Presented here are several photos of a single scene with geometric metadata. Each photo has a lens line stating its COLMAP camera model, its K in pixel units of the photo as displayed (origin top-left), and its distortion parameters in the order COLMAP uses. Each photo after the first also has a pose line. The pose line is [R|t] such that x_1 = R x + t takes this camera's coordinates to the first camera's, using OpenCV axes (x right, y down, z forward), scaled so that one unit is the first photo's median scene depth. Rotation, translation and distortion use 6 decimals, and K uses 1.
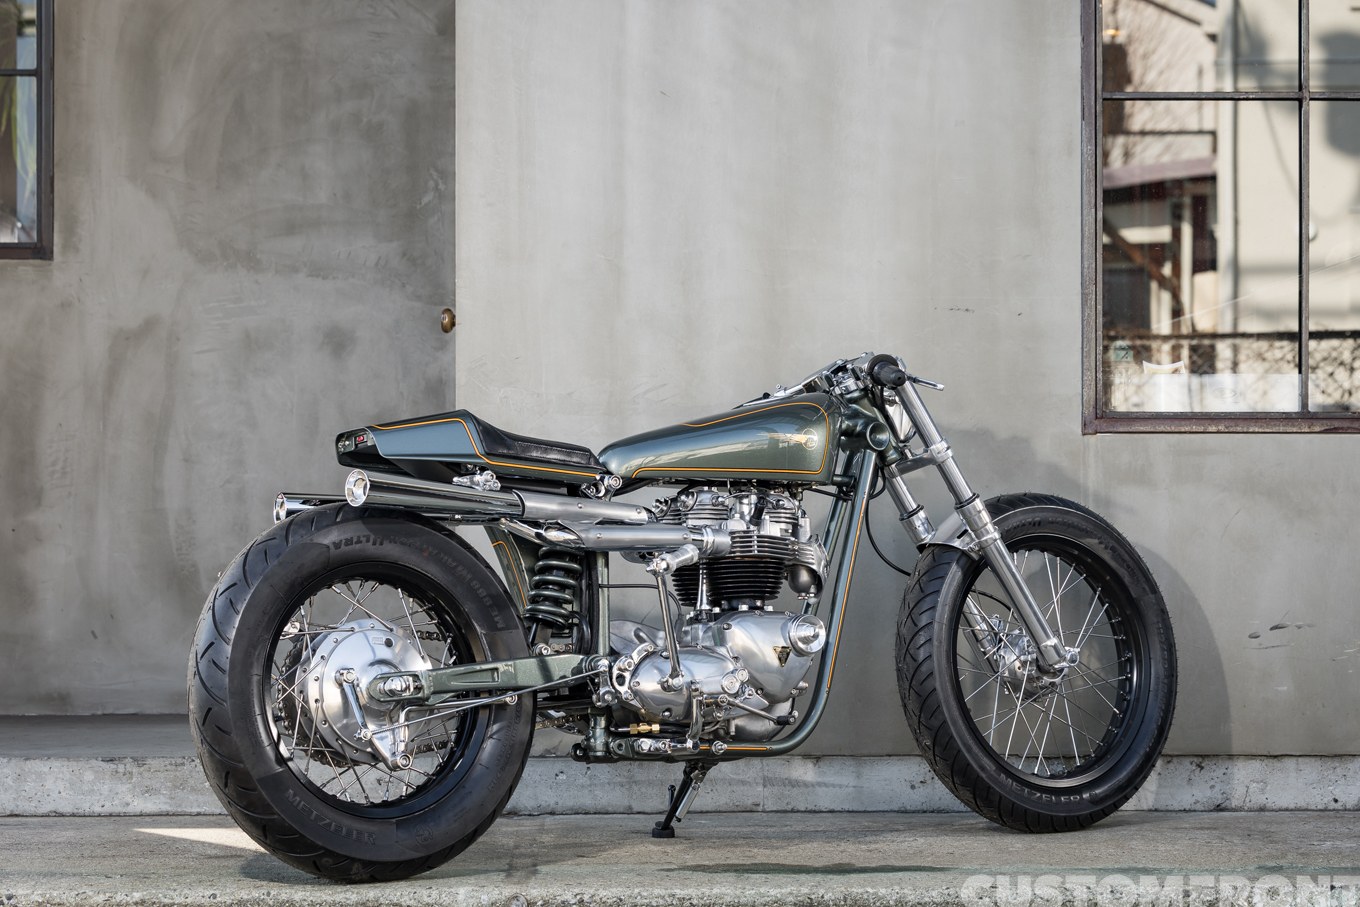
lens RADIAL K [[3719.7, 0, 697.6], [0, 3719.7, 410.3], [0, 0, 1]] dist [0.013040, 0.000000]
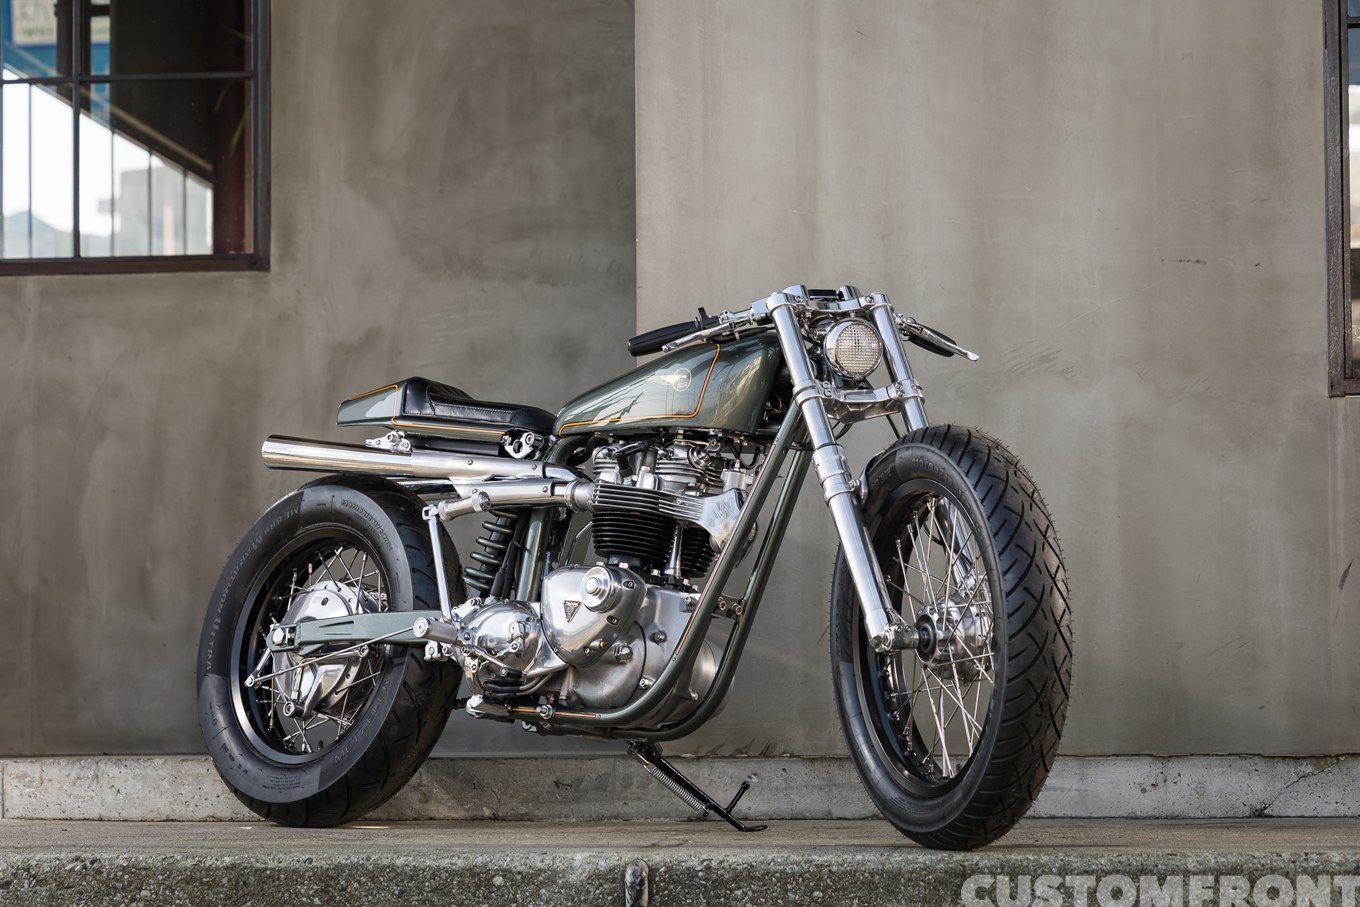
lens RADIAL K [[3868.0, 0, 652.9], [0, 3868.0, 474.3], [0, 0, 1]] dist [0.019981, 0.000000]
pose [[0.989686, -0.012933, -0.142671, 0.074837], [0.007377, 0.999196, -0.039405, 0.060663], [0.143066, 0.037946, 0.988986, 0.054439]]
